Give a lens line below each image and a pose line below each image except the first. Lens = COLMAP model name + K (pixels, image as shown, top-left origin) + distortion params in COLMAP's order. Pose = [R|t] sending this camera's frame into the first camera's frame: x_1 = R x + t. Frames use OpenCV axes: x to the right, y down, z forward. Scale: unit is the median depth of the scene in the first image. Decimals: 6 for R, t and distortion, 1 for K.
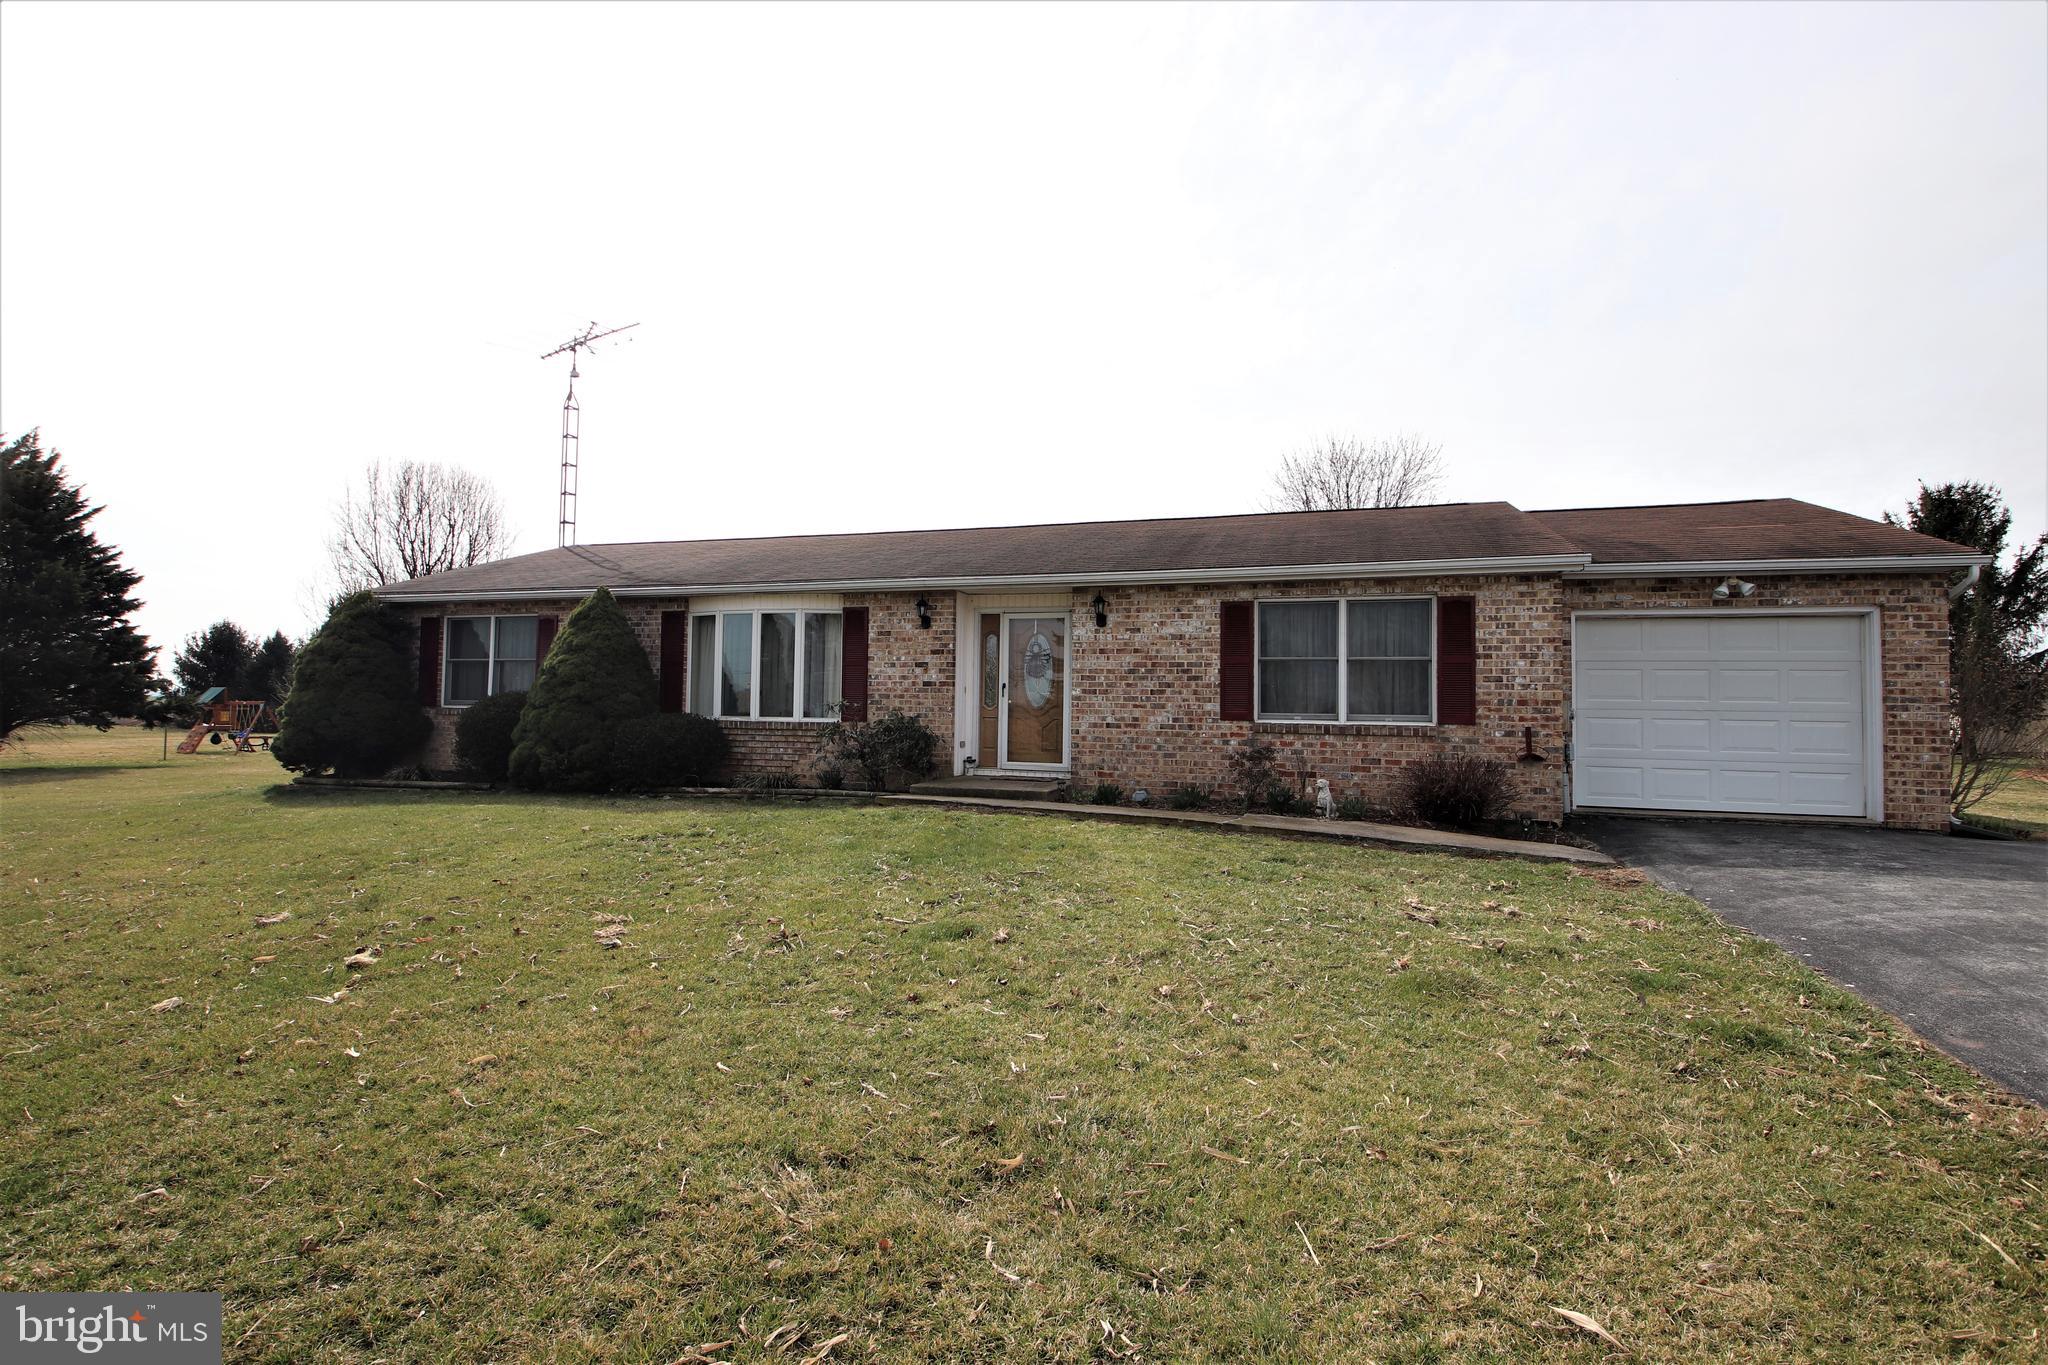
lens RADIAL K [[963.6, 0, 1019.8], [0, 963.6, 679.7], [0, 0, 1]] dist [0.029345, -0.038876]
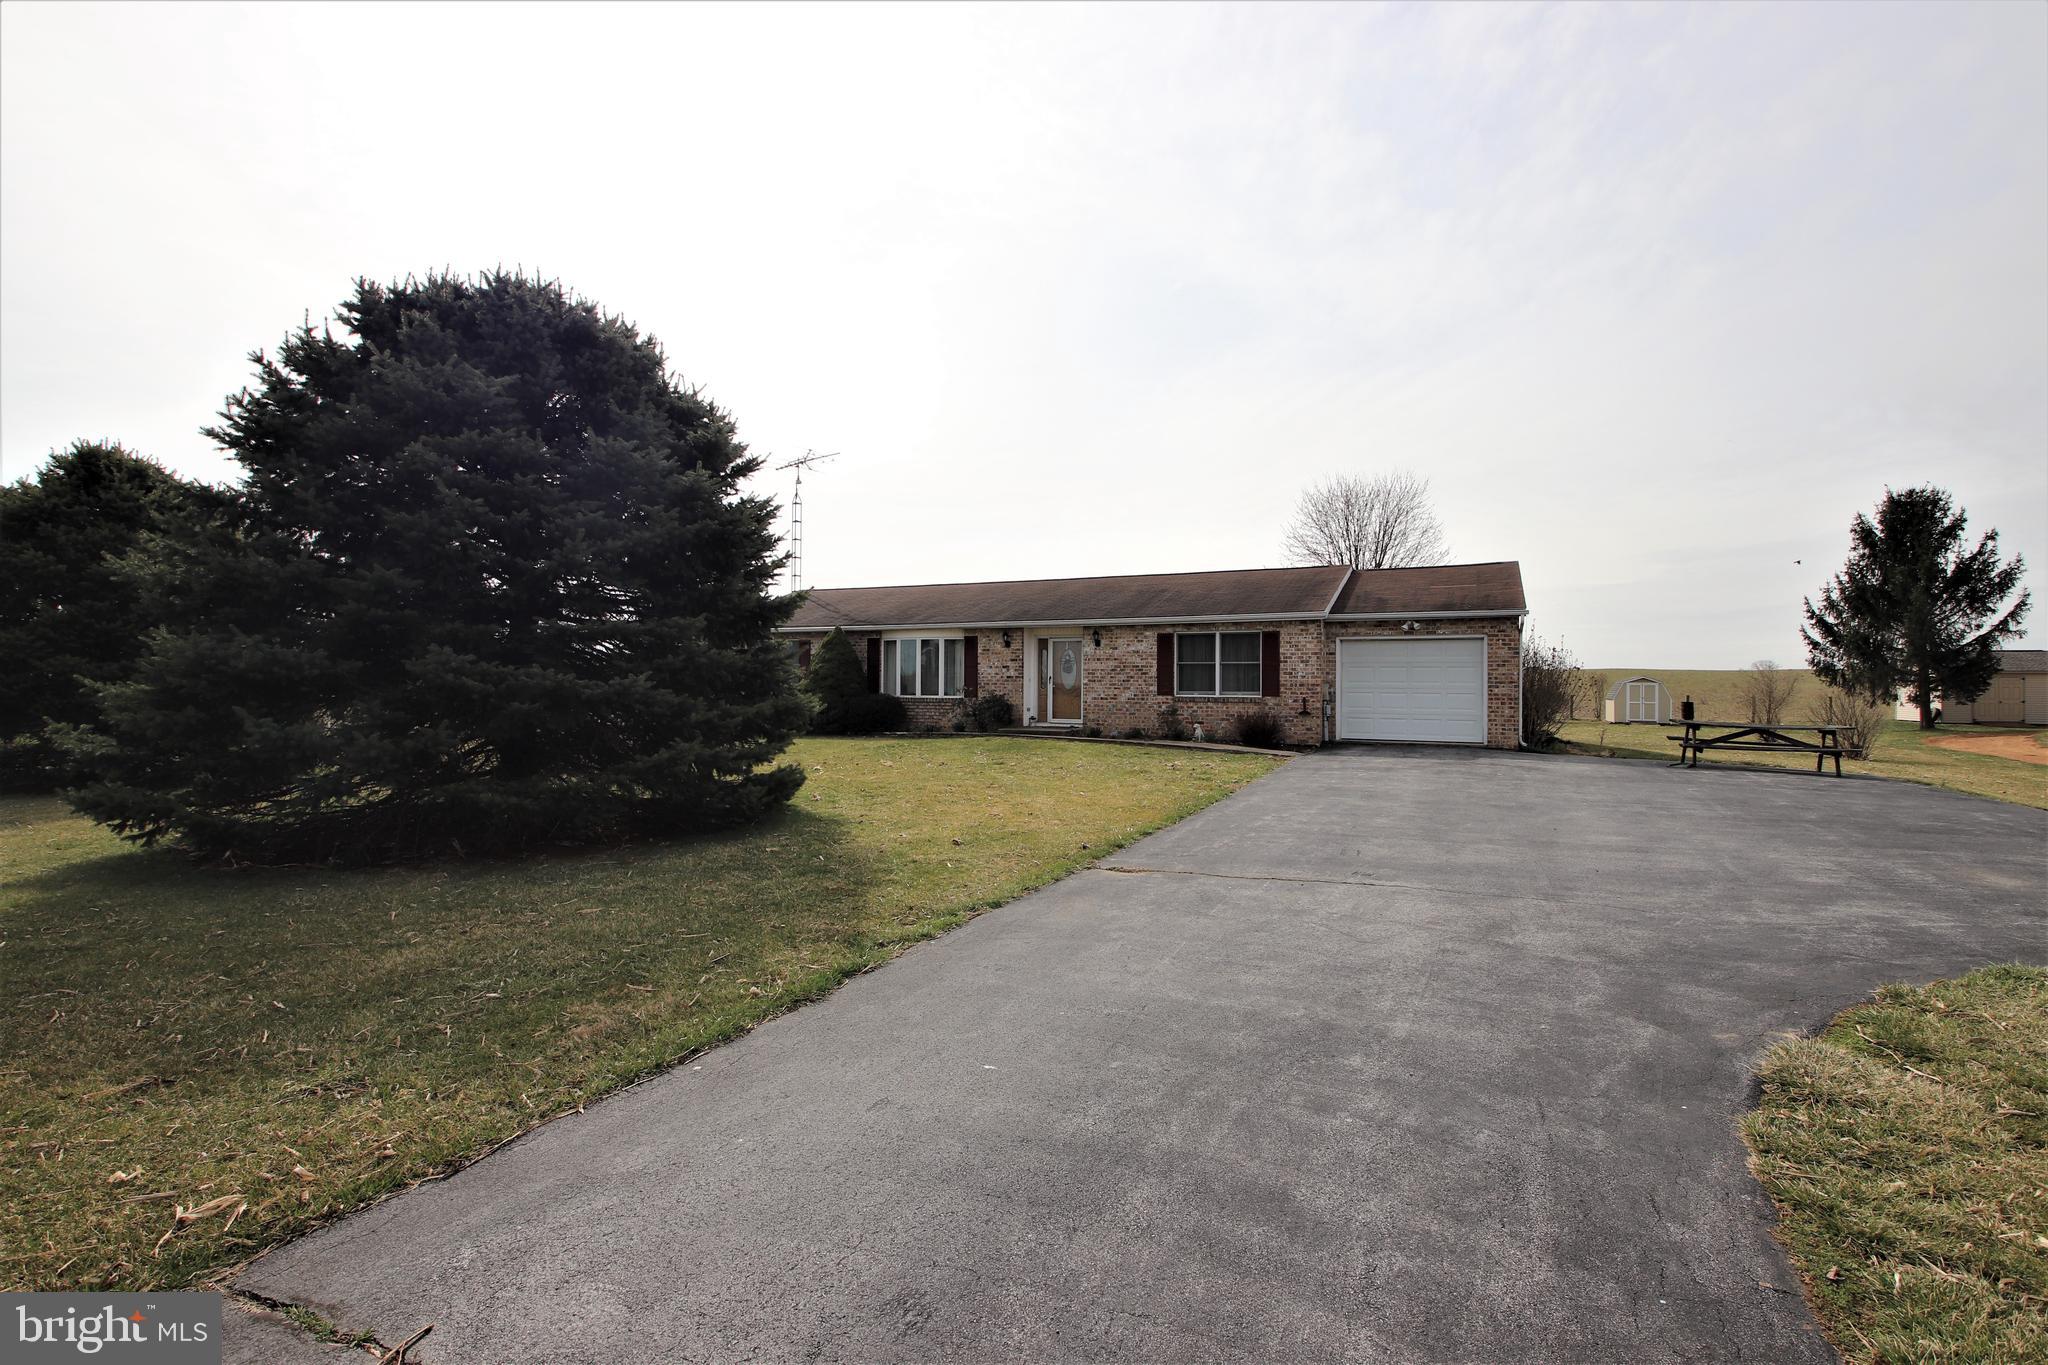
lens RADIAL K [[963.6, 0, 1019.8], [0, 963.6, 679.7], [0, 0, 1]] dist [0.029345, -0.038876]
pose [[0.991249, -0.008726, -0.131720, 0.178735], [0.011287, 0.999761, 0.018711, -0.026566], [0.131525, -0.020034, 0.991110, -0.888567]]
